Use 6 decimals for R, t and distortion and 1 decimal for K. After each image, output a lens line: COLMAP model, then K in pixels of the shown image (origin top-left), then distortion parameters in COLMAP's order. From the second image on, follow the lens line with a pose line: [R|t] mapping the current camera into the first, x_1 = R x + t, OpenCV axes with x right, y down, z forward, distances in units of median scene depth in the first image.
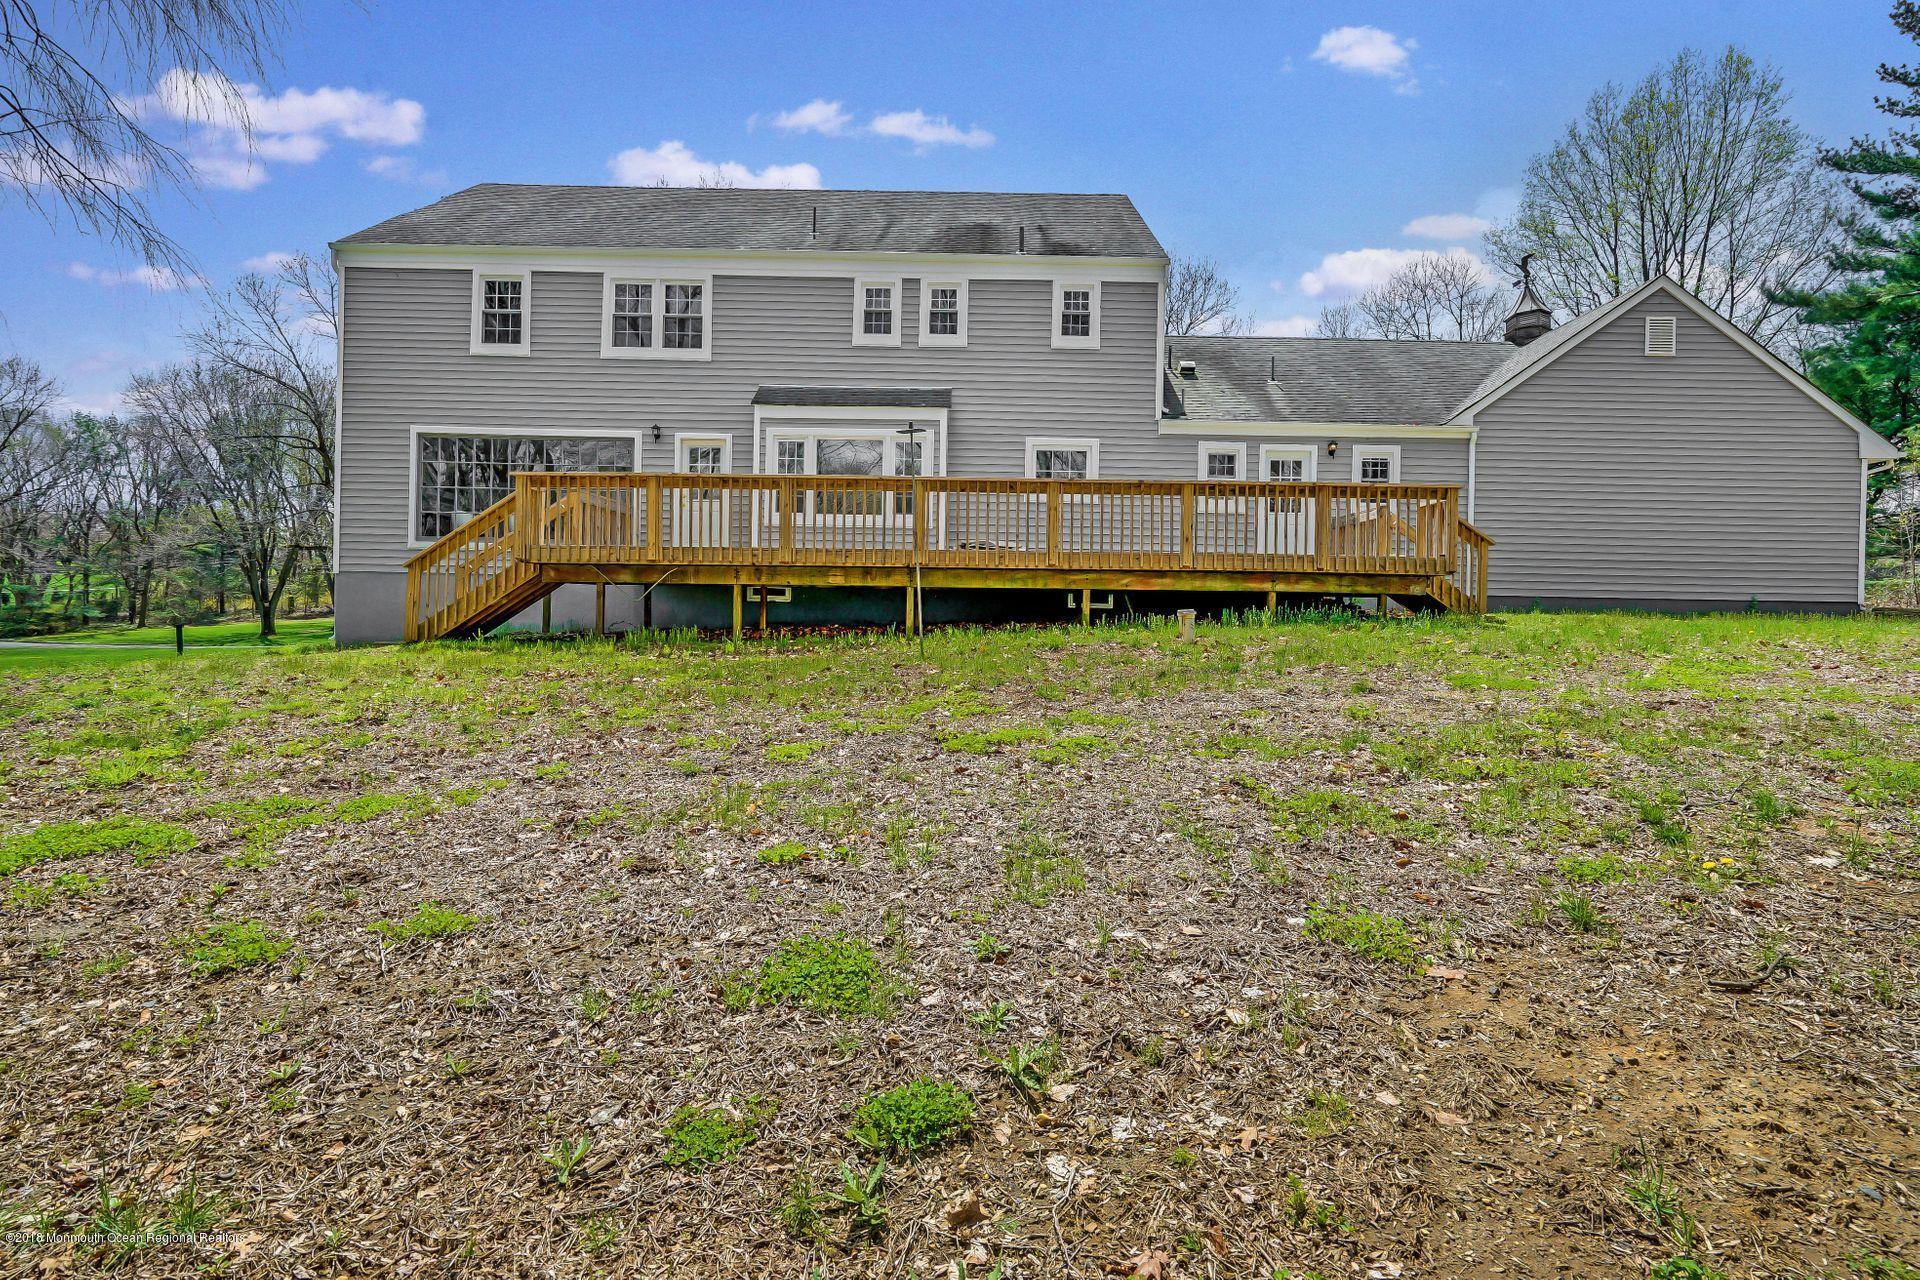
lens RADIAL K [[884.6, 0, 960.7], [0, 884.6, 631.1], [0, 0, 1]] dist [0.002218, 0.000286]
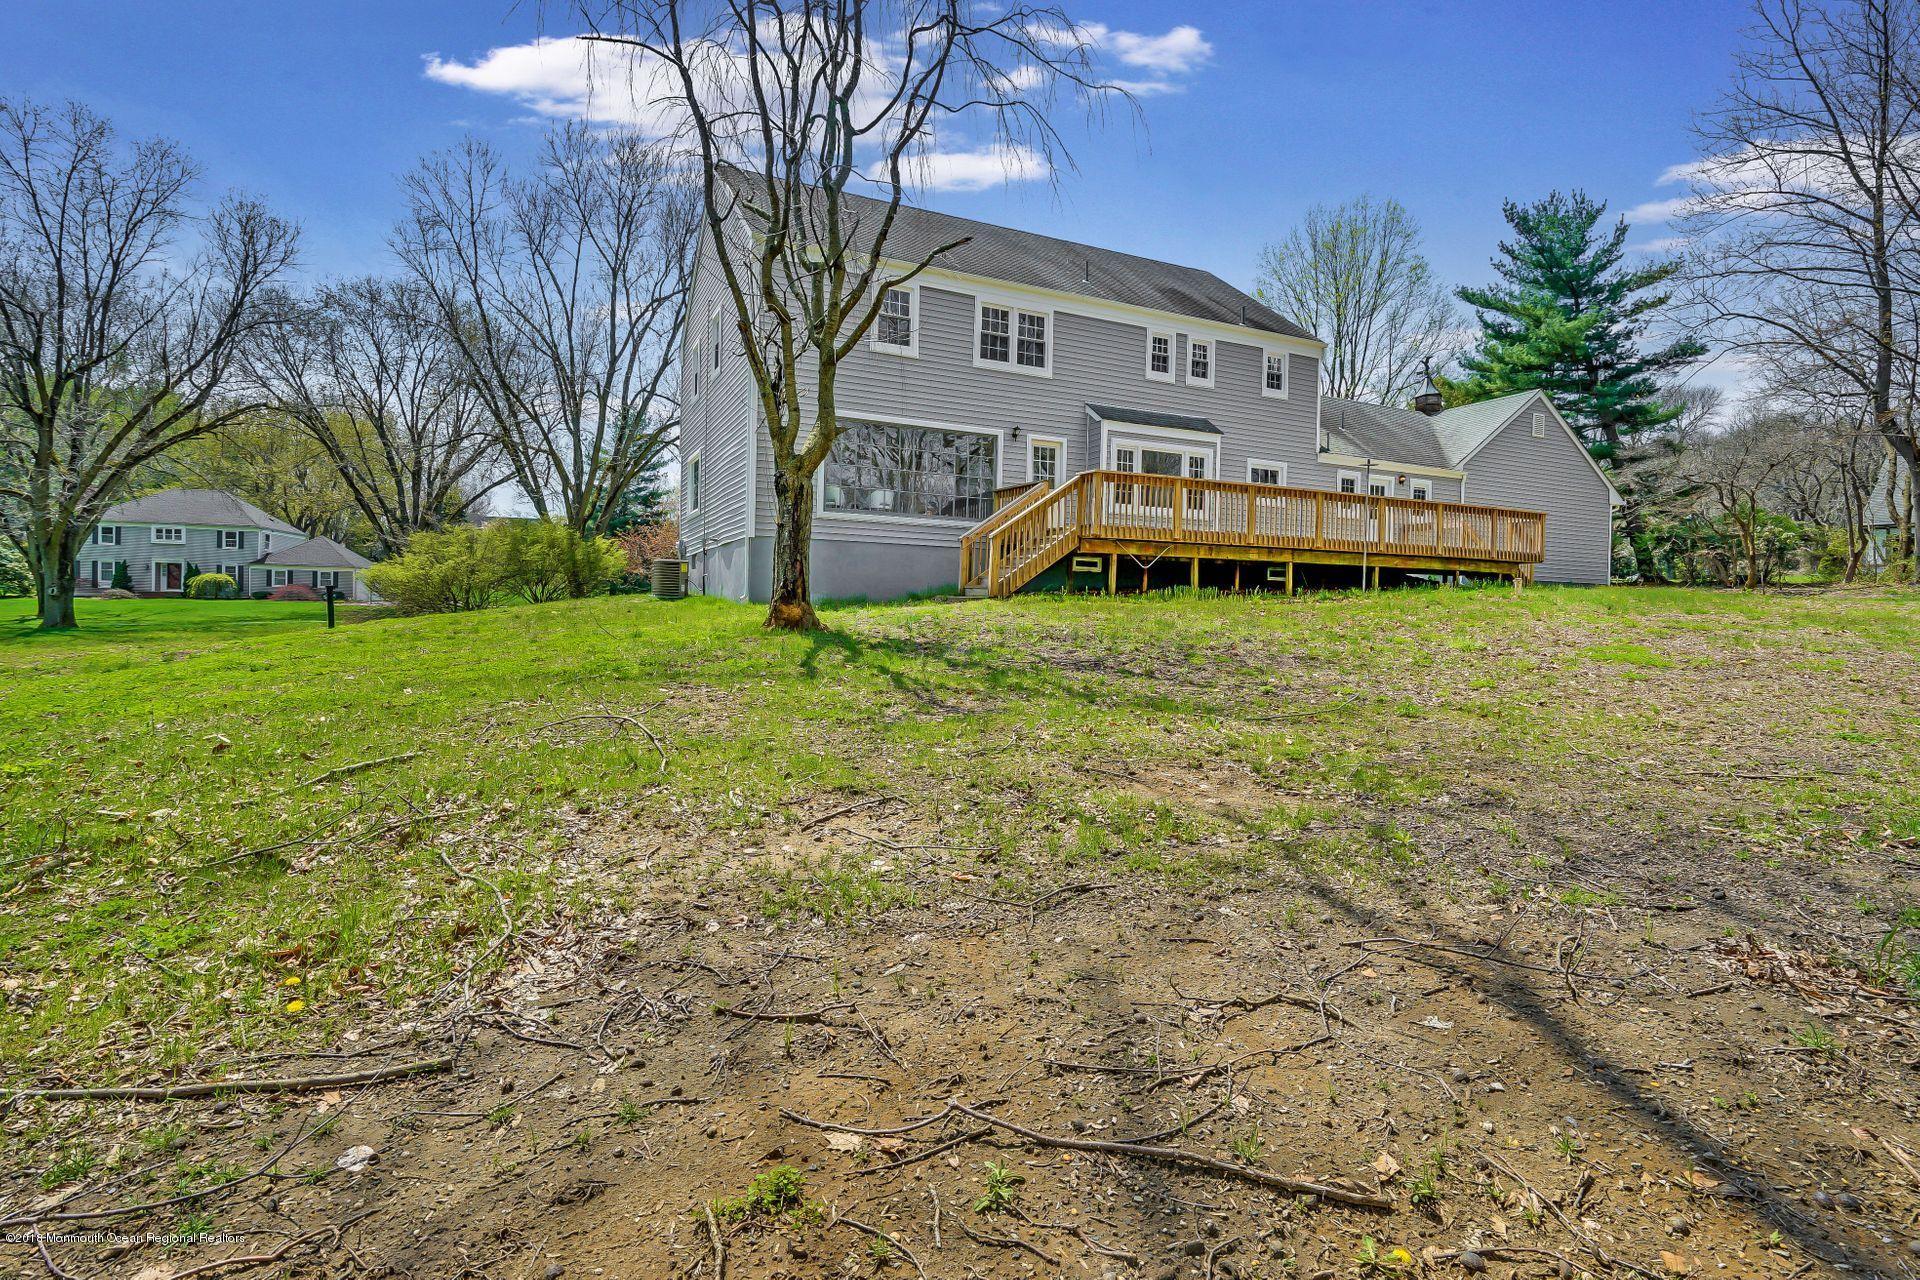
lens RADIAL K [[884.6, 0, 960.7], [0, 884.6, 631.1], [0, 0, 1]] dist [0.002218, 0.000286]
pose [[0.916640, -0.004305, 0.399691, -0.908063], [-0.005005, 0.999740, 0.022247, 0.027890], [-0.399683, -0.022393, 0.916380, -0.115699]]
